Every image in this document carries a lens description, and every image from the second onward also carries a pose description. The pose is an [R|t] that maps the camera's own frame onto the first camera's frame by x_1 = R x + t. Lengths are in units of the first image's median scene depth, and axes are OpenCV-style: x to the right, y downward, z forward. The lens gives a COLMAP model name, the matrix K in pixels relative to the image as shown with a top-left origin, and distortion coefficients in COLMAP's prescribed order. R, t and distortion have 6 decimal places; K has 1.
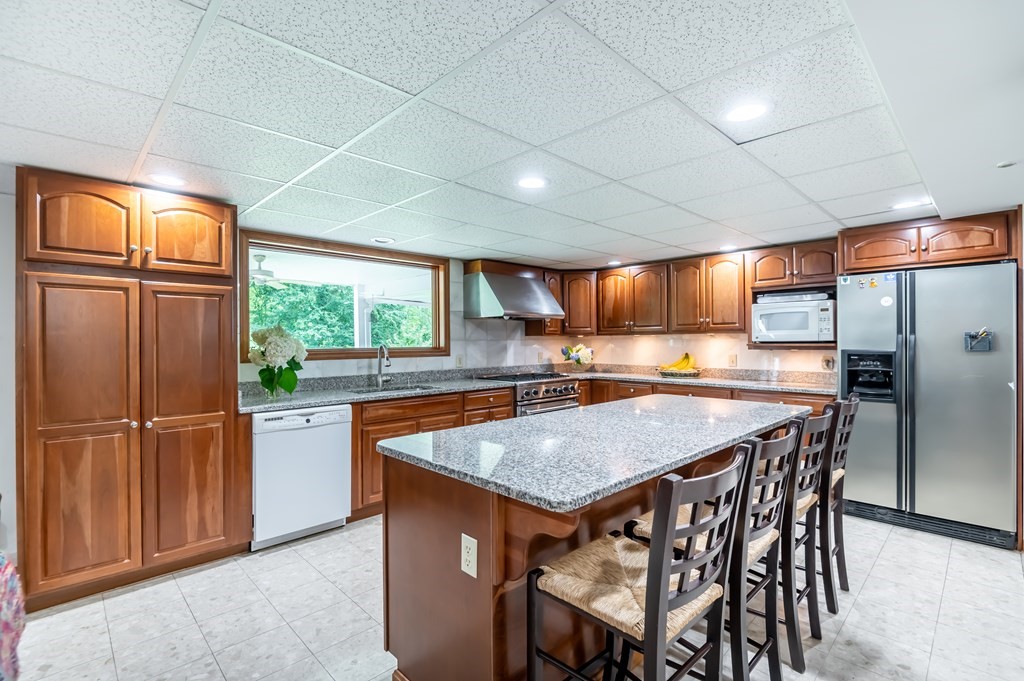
lens RADIAL K [[468.1, 0, 516.3], [0, 468.1, 341.7], [0, 0, 1]] dist [0.004976, -0.007299]
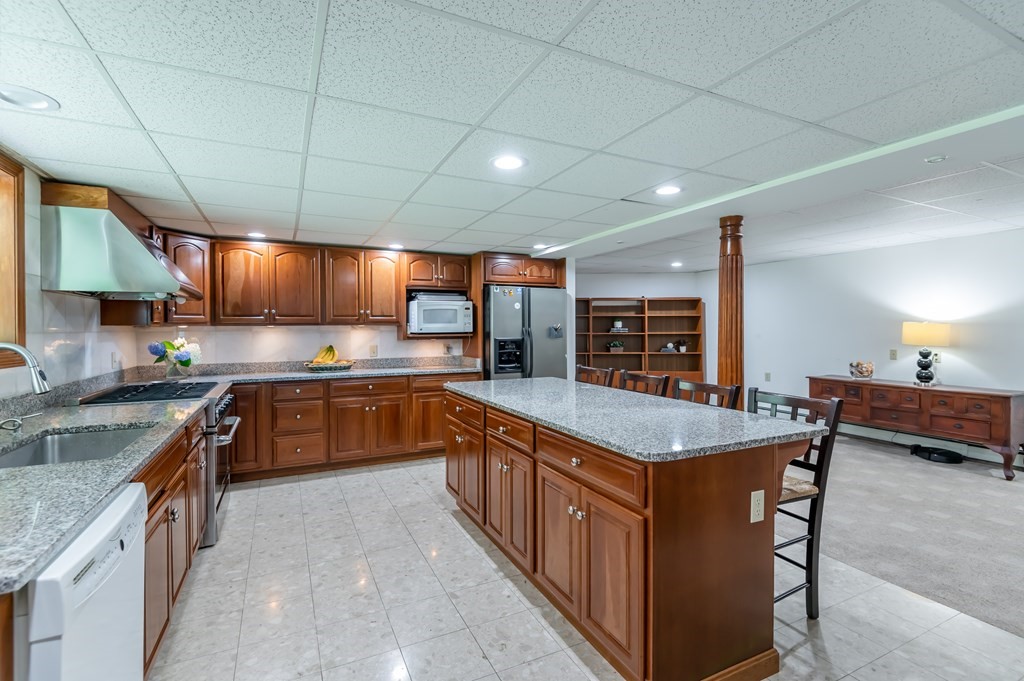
lens RADIAL K [[468.1, 0, 510.1], [0, 468.1, 333.2], [0, 0, 1]] dist [0.004976, -0.007299]
pose [[0.326663, -0.003718, 0.945133, -0.459870], [0.005014, 0.999985, 0.002201, -0.001096], [-0.945127, 0.004020, 0.326677, 0.378806]]
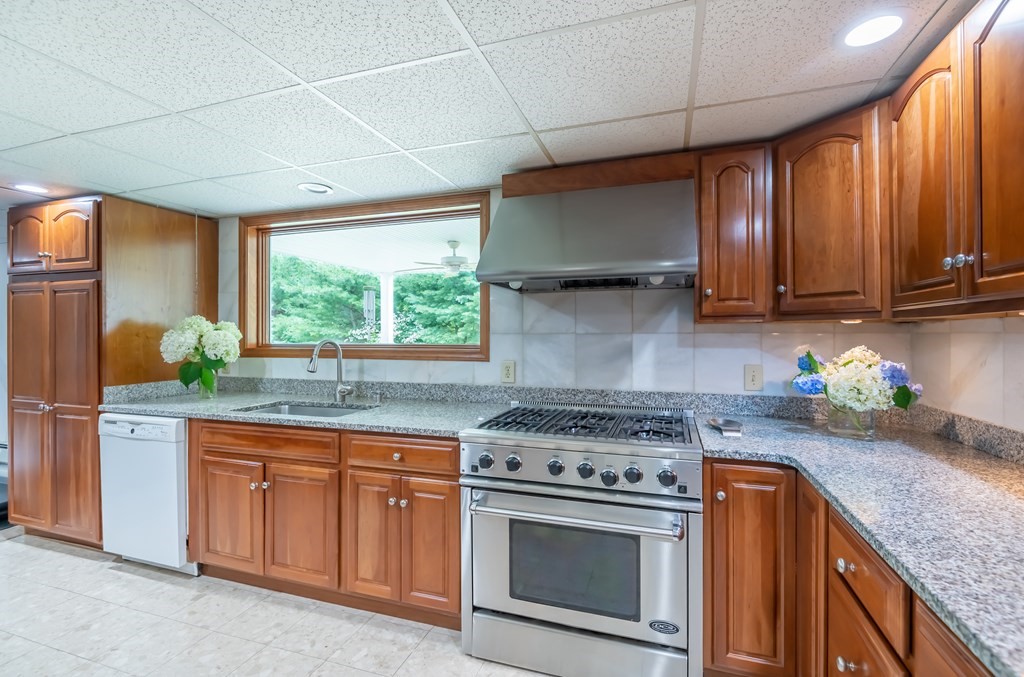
lens RADIAL K [[468.1, 0, 509.2], [0, 468.1, 332.8], [0, 0, 1]] dist [0.004976, -0.007299]
pose [[0.452148, 0.002757, -0.891938, 0.395460], [-0.001995, 0.999996, 0.002079, -0.005813], [0.891940, 0.000840, 0.452152, 0.804510]]
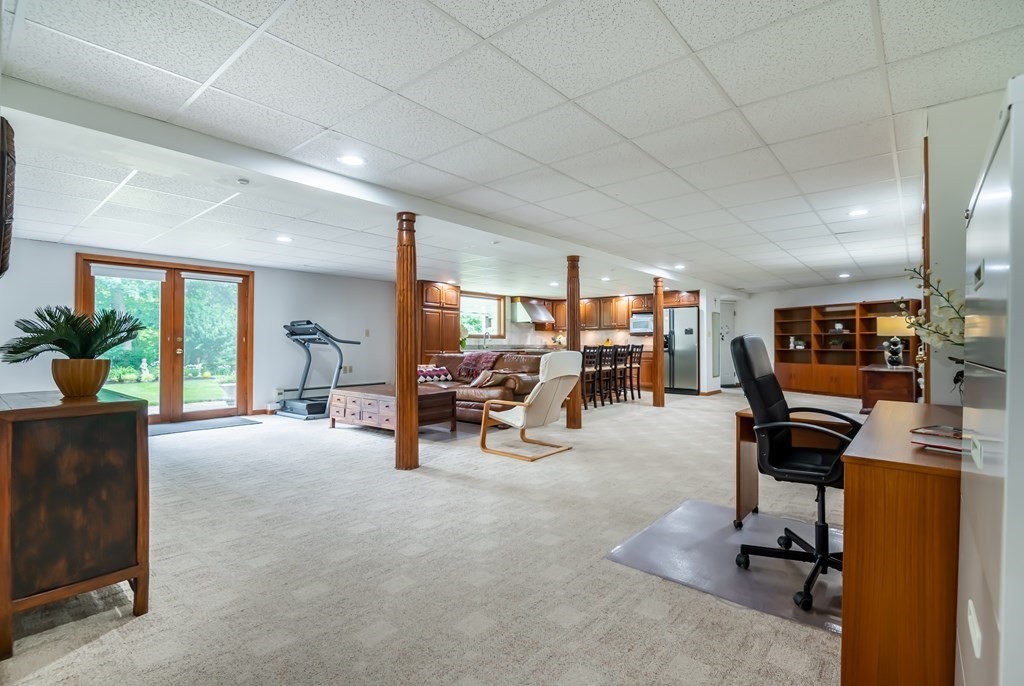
lens RADIAL K [[468.1, 0, 528.1], [0, 468.1, 344.3], [0, 0, 1]] dist [0.004976, -0.007299]
pose [[0.994893, 0.006512, 0.100725, -0.274503], [-0.006168, 0.999974, -0.003731, 0.068552], [-0.100747, 0.003091, 0.994907, -1.337072]]
